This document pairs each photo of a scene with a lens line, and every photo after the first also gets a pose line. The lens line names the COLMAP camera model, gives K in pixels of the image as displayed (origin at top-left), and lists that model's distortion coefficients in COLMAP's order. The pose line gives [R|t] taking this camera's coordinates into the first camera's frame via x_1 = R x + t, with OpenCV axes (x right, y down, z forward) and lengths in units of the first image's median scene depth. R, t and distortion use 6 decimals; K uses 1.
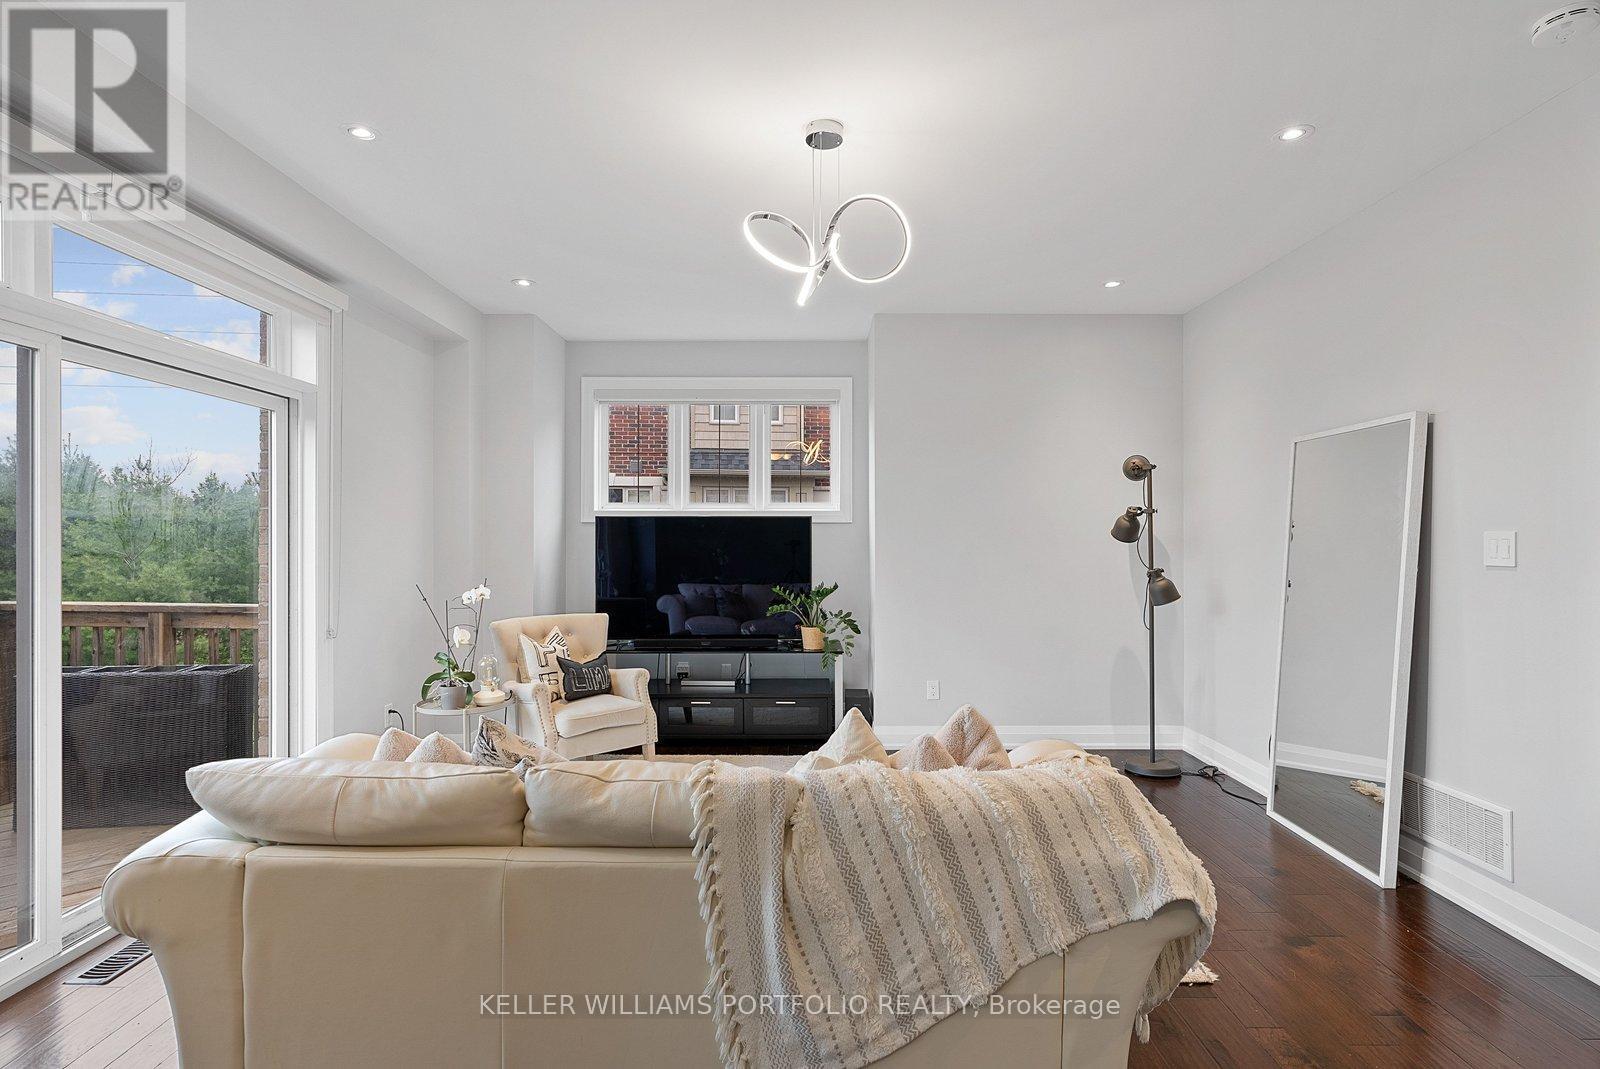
lens RADIAL K [[778.3, 0, 804.5], [0, 778.3, 556.3], [0, 0, 1]] dist [-0.000531, -0.000159]
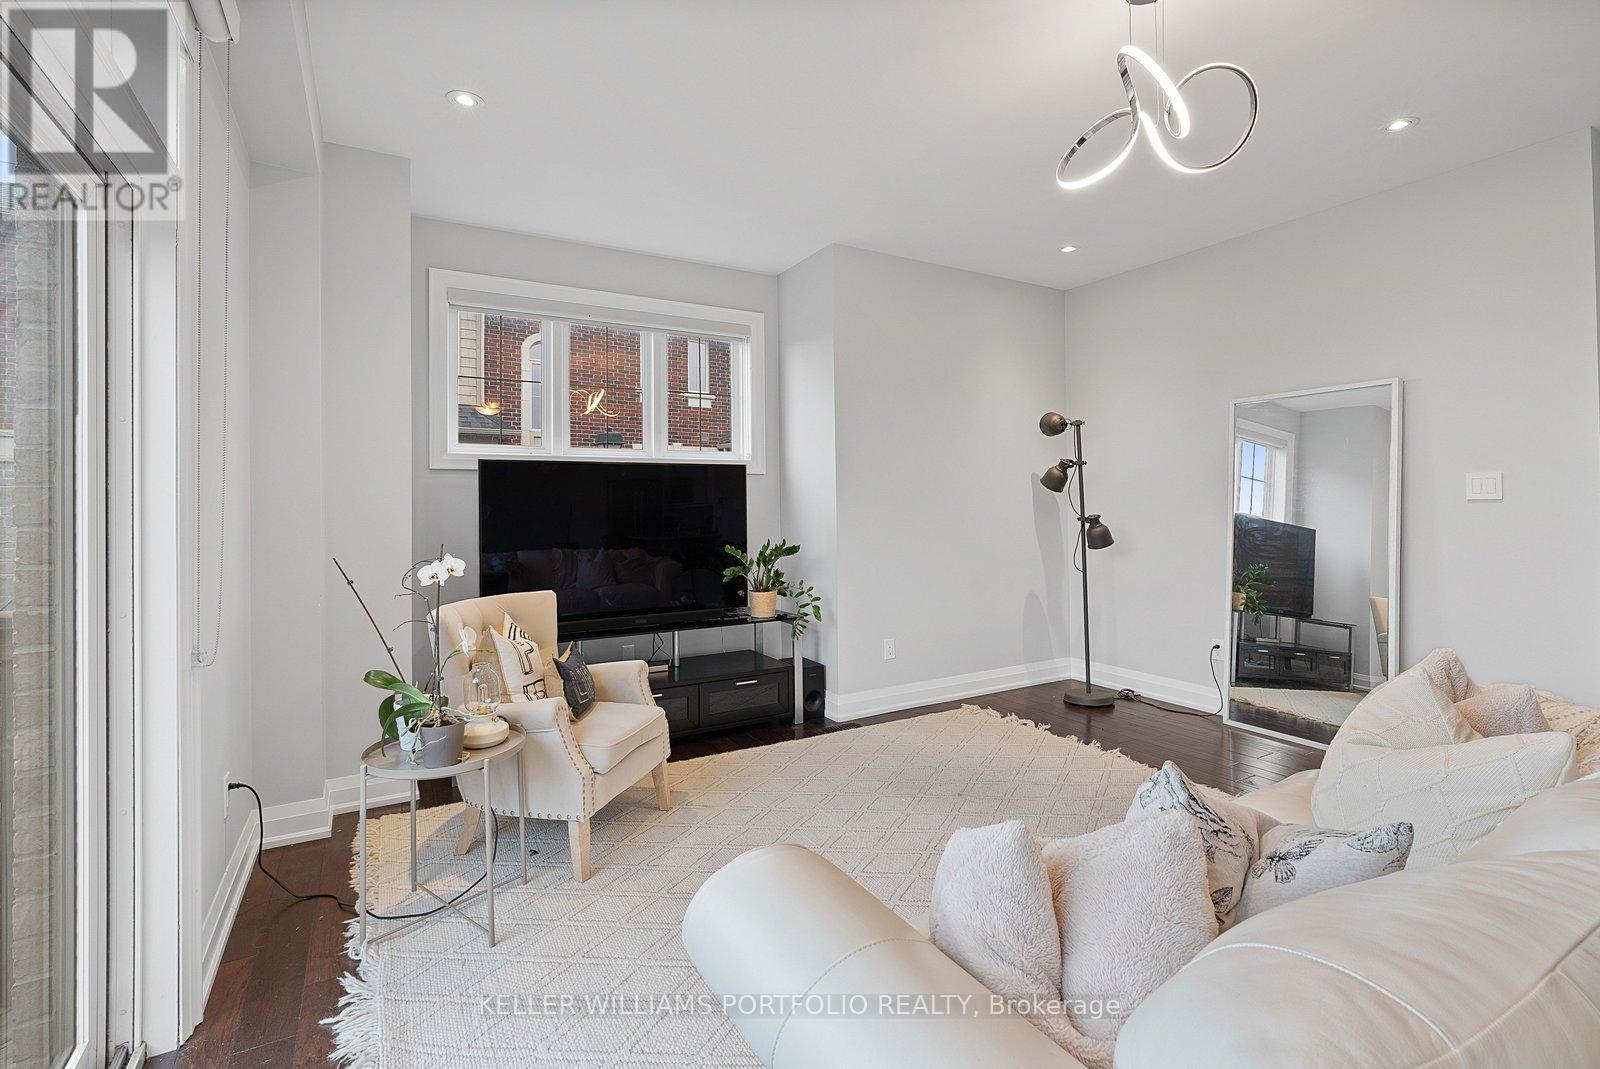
lens RADIAL K [[728.3, 0, 796.5], [0, 728.3, 507.2], [0, 0, 1]] dist [-0.005836, 0.000068]
pose [[0.867404, -0.009555, 0.497513, -0.400380], [0.020912, 0.999632, -0.017261, 0.013089], [-0.497165, 0.025377, 0.867285, 0.306010]]
